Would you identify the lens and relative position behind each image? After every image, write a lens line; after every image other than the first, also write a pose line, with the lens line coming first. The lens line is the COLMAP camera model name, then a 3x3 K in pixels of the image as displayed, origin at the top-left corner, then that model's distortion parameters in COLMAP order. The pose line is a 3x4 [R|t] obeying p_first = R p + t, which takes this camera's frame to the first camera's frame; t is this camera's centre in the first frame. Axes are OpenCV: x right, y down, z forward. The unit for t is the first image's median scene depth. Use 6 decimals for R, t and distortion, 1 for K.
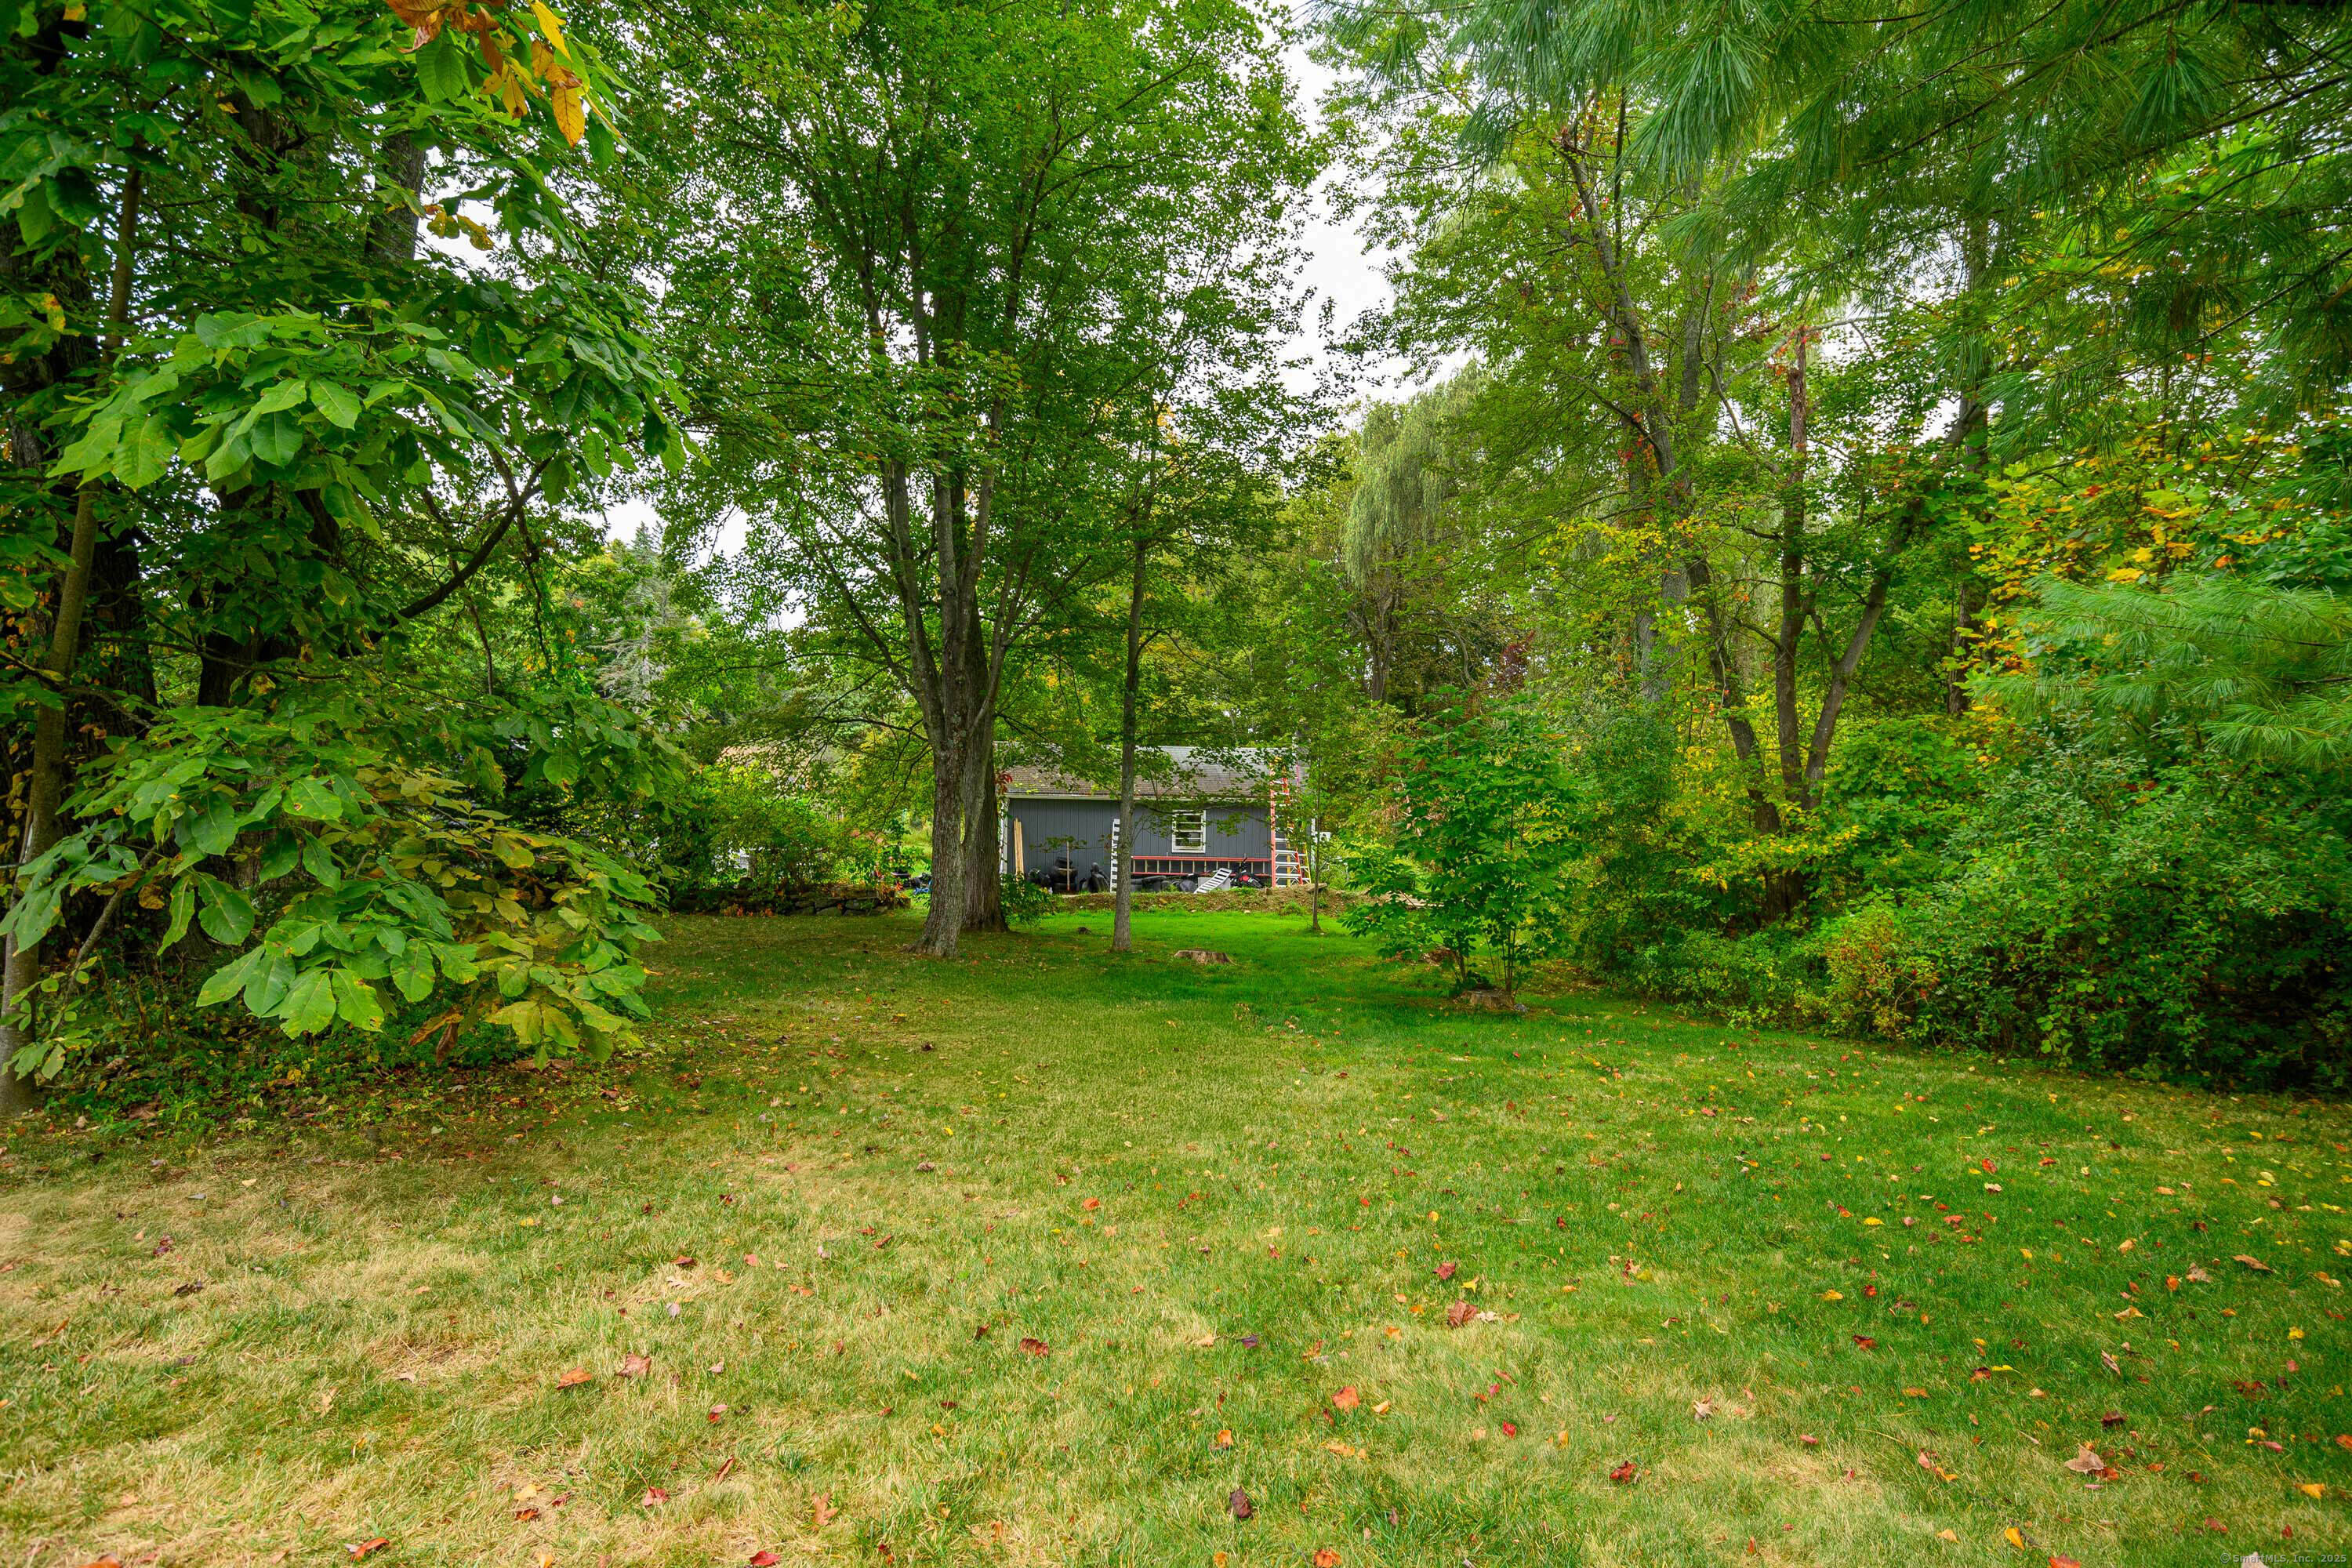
lens RADIAL K [[1212.3, 0, 1173.0], [0, 1212.3, 791.6], [0, 0, 1]] dist [-0.000824, 0.000285]
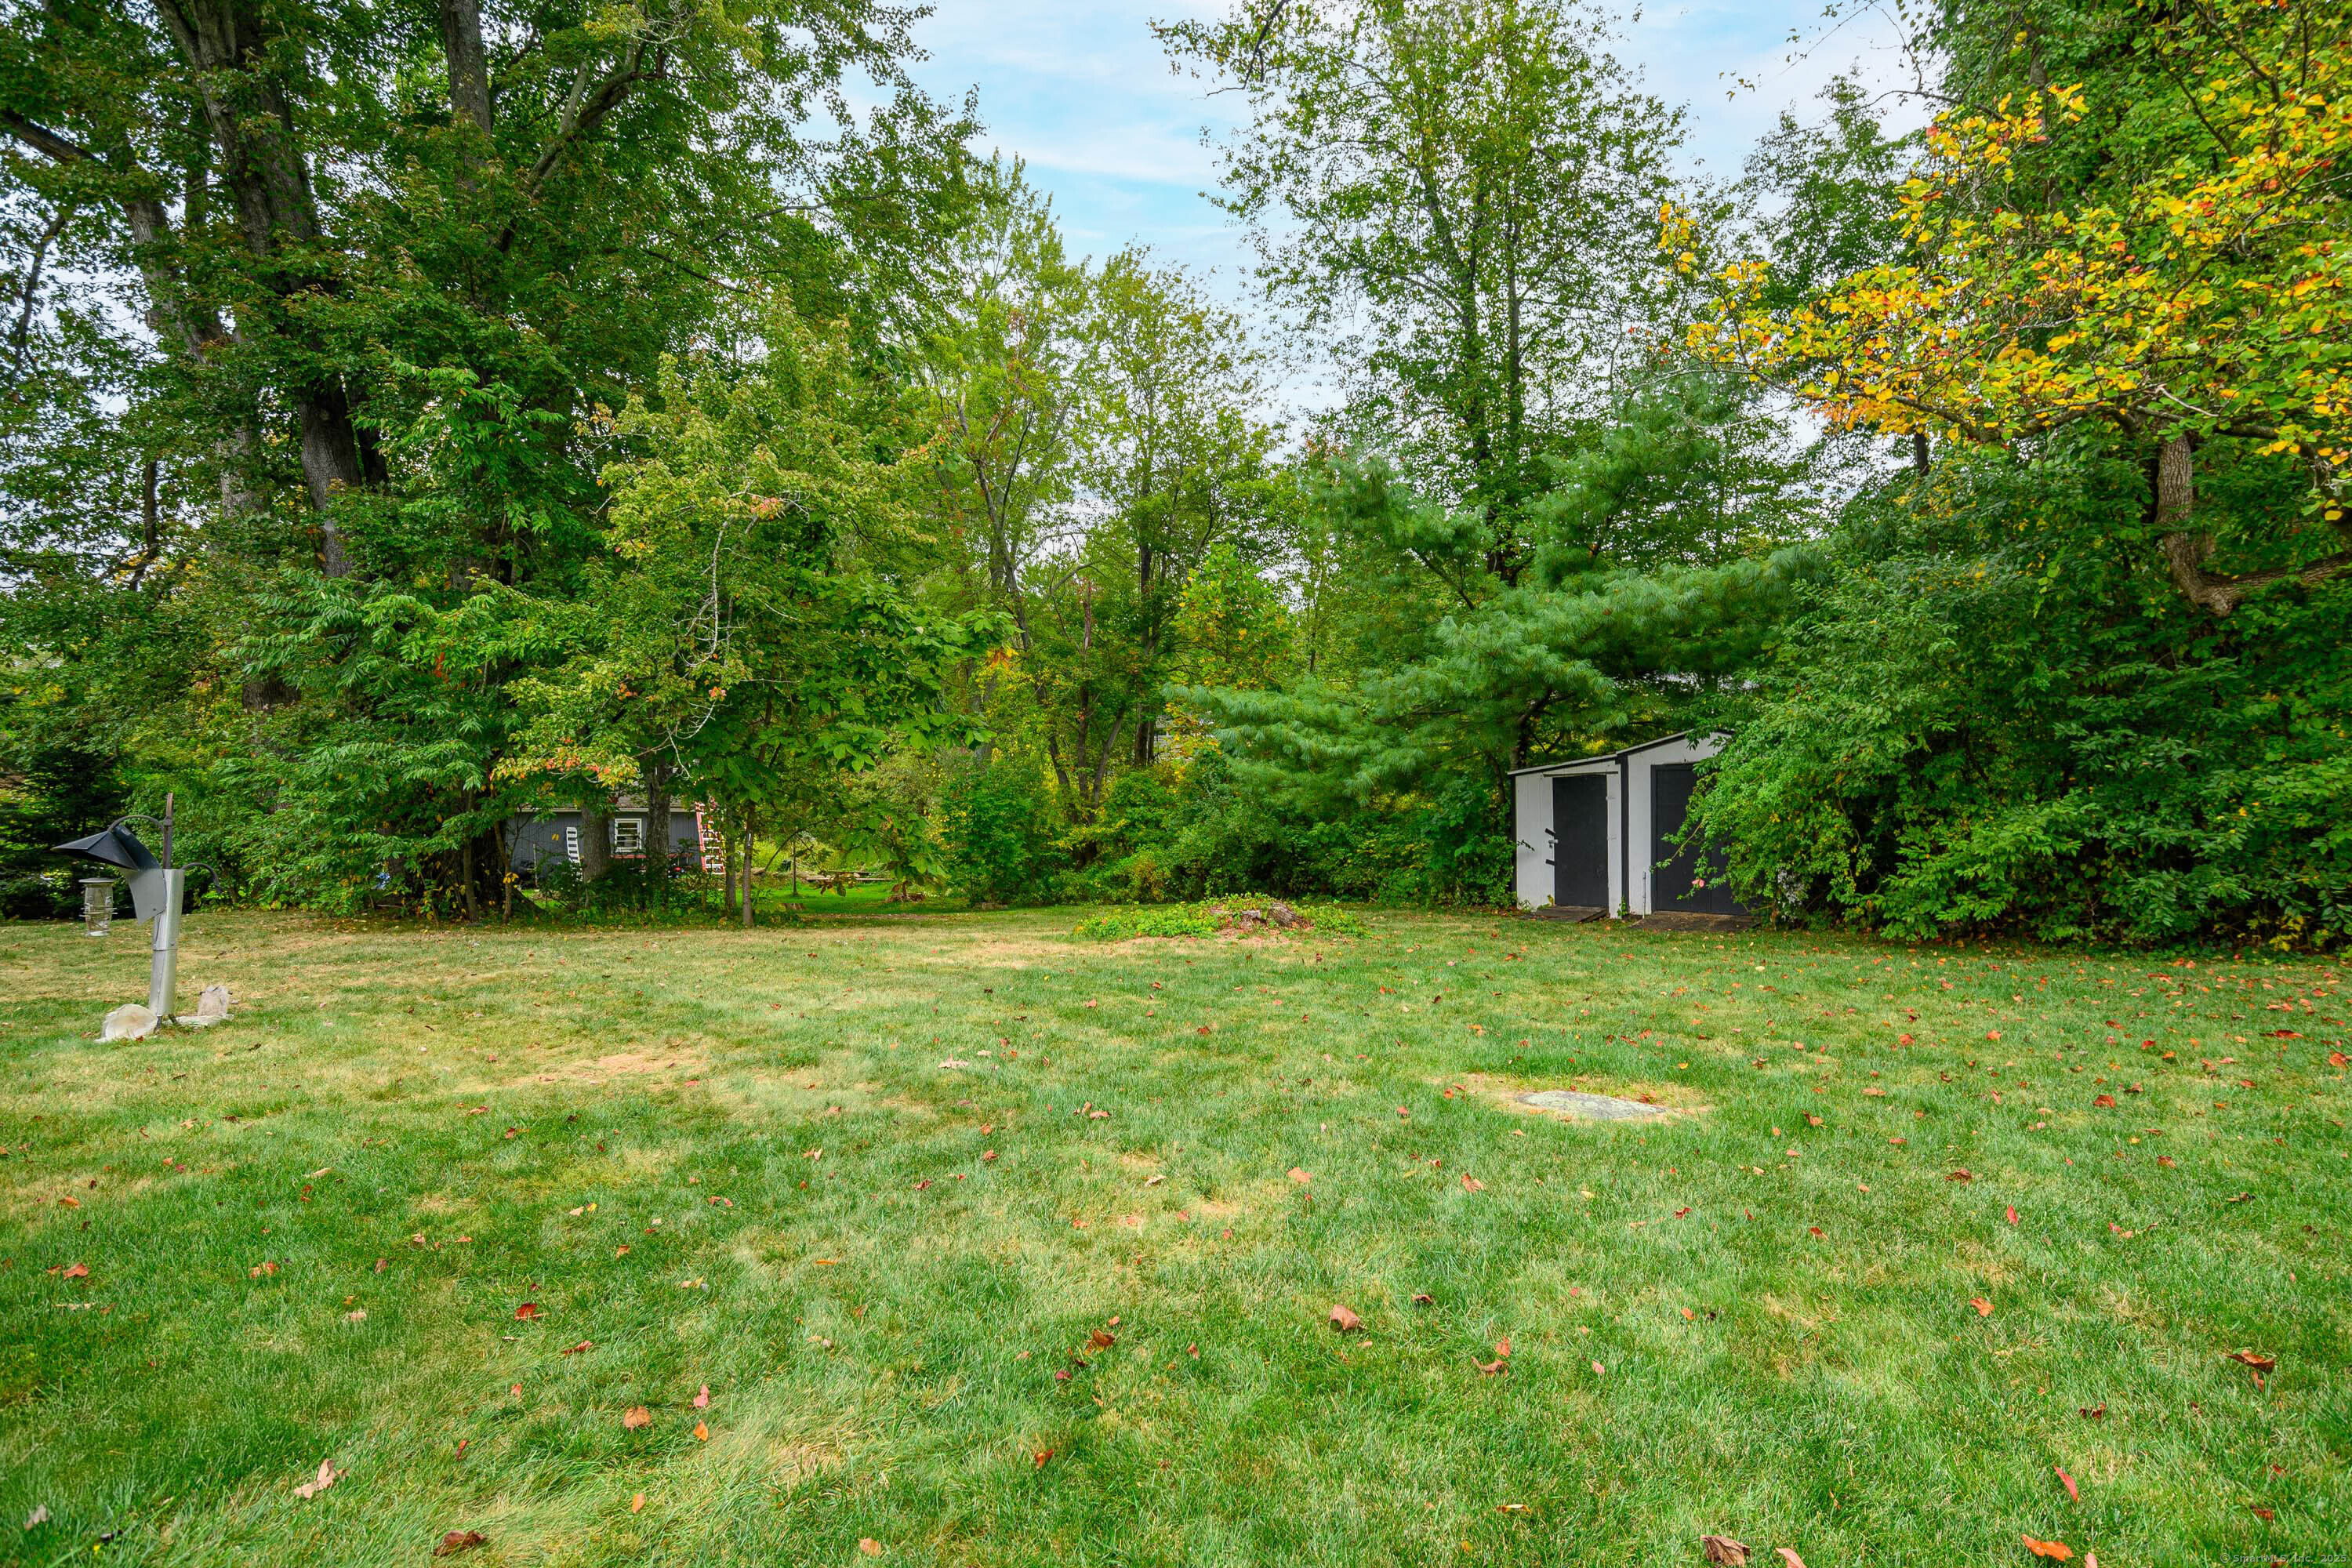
lens RADIAL K [[1212.3, 0, 1183.0], [0, 1212.3, 789.5], [0, 0, 1]] dist [-0.000824, 0.000285]
pose [[0.764657, -0.005261, 0.644416, -0.821652], [0.006829, 0.999977, 0.000061, -0.028500], [-0.644401, 0.004354, 0.764675, -0.820340]]
